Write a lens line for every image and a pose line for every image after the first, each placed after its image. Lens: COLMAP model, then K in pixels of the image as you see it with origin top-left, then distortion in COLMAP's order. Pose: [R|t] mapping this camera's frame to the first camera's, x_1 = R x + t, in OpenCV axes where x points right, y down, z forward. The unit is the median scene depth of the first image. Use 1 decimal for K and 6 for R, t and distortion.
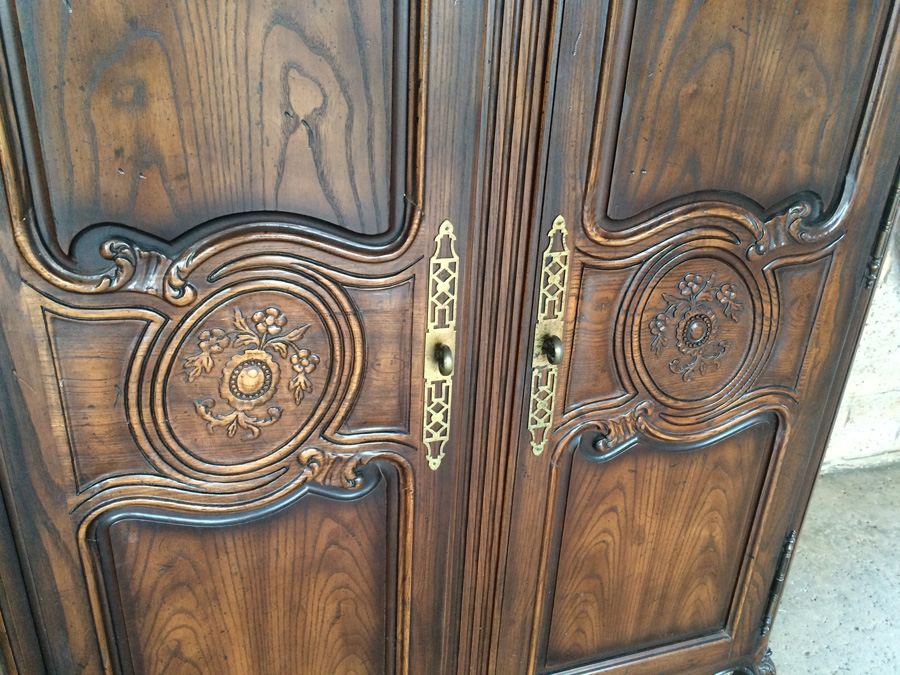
lens RADIAL K [[768.6, 0, 453.3], [0, 768.6, 335.5], [0, 0, 1]] dist [0.082747, -0.110443]
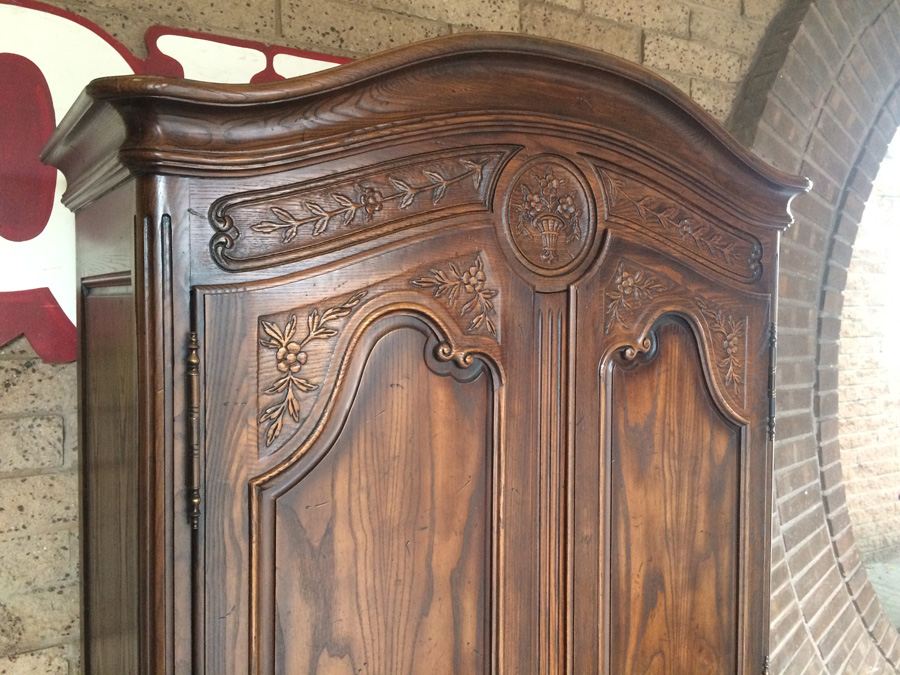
lens RADIAL K [[768.6, 0, 455.7], [0, 768.6, 335.0], [0, 0, 1]] dist [0.082747, -0.110443]
pose [[0.963026, -0.053621, 0.264019, -0.397529], [0.152180, 0.916942, -0.368862, -0.405130], [-0.222312, 0.395402, 0.891199, -0.528632]]
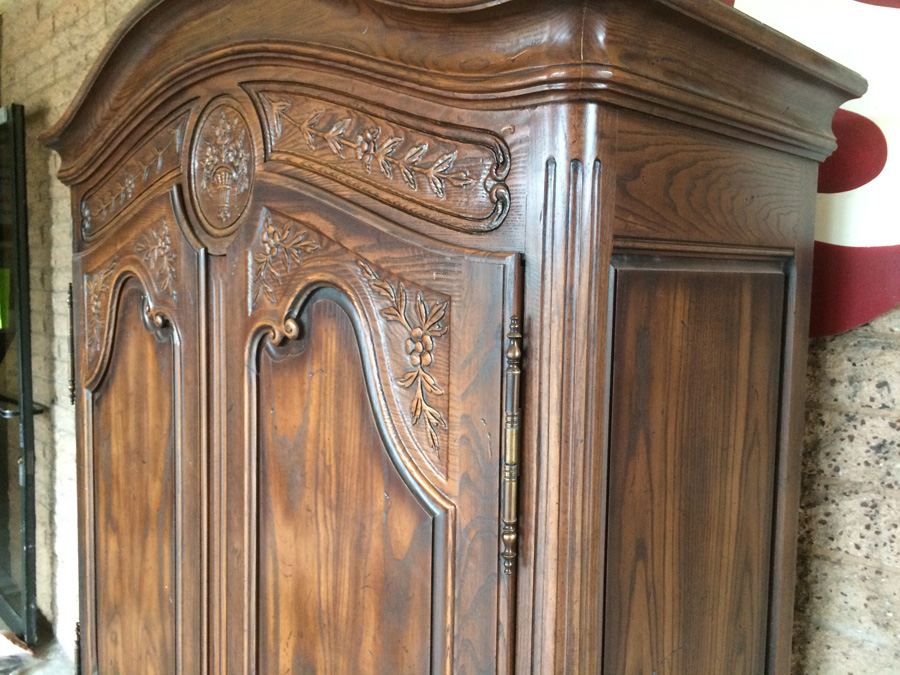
lens RADIAL K [[768.6, 0, 454.2], [0, 768.6, 336.6], [0, 0, 1]] dist [0.082747, -0.110443]
pose [[0.444542, 0.037801, -0.894960, 1.282016], [-0.387789, 0.908752, -0.154237, -0.771954], [0.807467, 0.415620, 0.418637, 0.410638]]
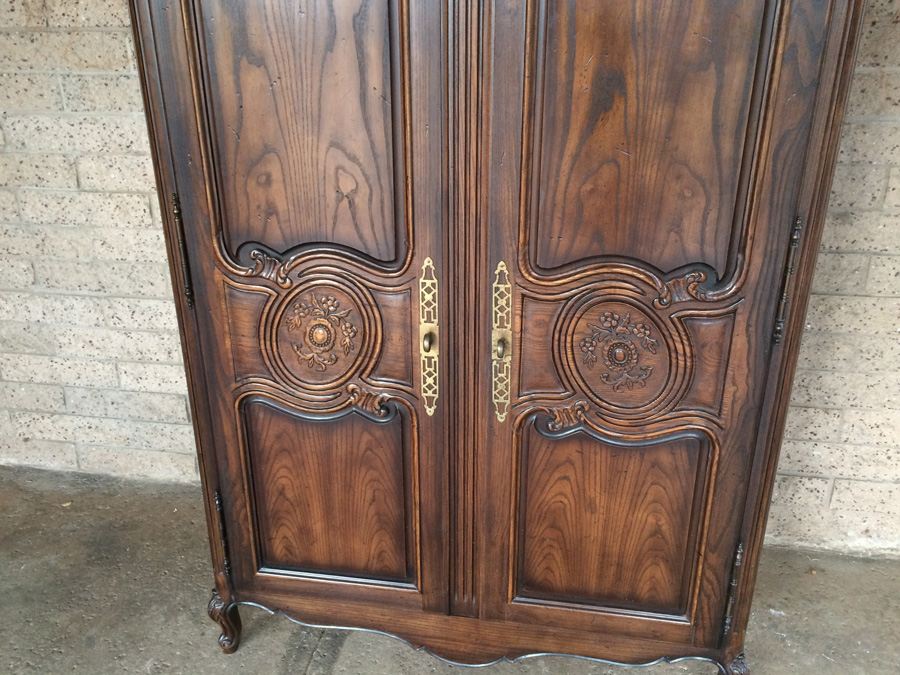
lens RADIAL K [[768.6, 0, 454.7], [0, 768.6, 336.9], [0, 0, 1]] dist [0.082747, -0.110443]
pose [[0.885862, 0.137150, -0.443214, 0.726873], [-0.160859, 0.986845, -0.016139, 0.035602], [0.435170, 0.085592, 0.896271, -0.413476]]
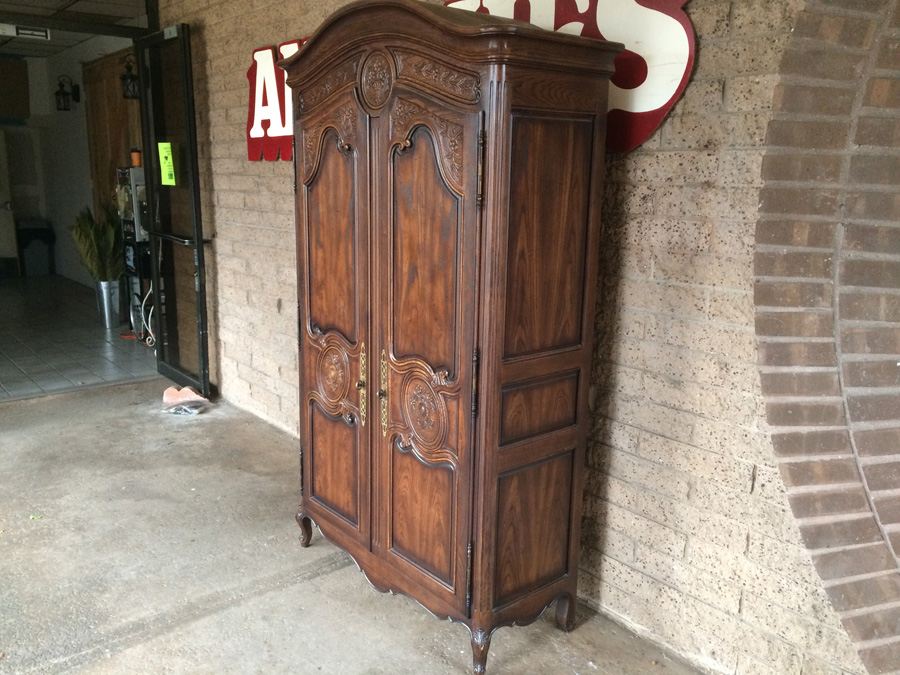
lens RADIAL K [[768.6, 0, 451.9], [0, 768.6, 337.0], [0, 0, 1]] dist [0.082747, -0.110443]
pose [[0.381103, 0.164074, -0.909857, 2.928143], [-0.403229, 0.915091, -0.003879, -0.284960], [0.831966, 0.368359, 0.414904, -0.090129]]
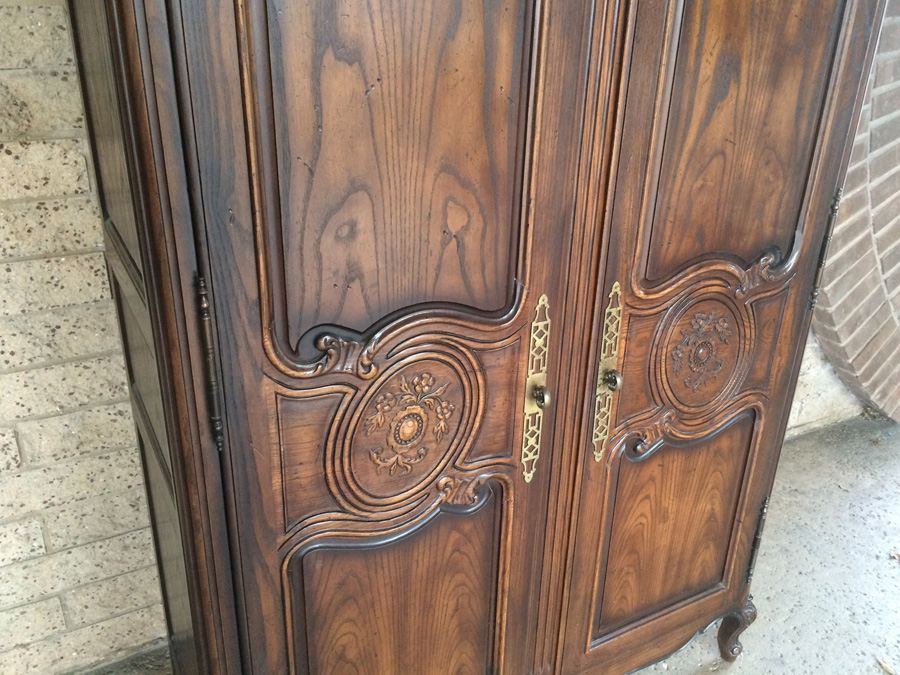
lens RADIAL K [[768.6, 0, 454.7], [0, 768.6, 336.8], [0, 0, 1]] dist [0.082747, -0.110443]
pose [[0.982416, -0.095441, 0.160468, -0.345303], [0.098677, 0.995043, -0.012306, -0.066840], [-0.158498, 0.027924, 0.986964, -0.270285]]
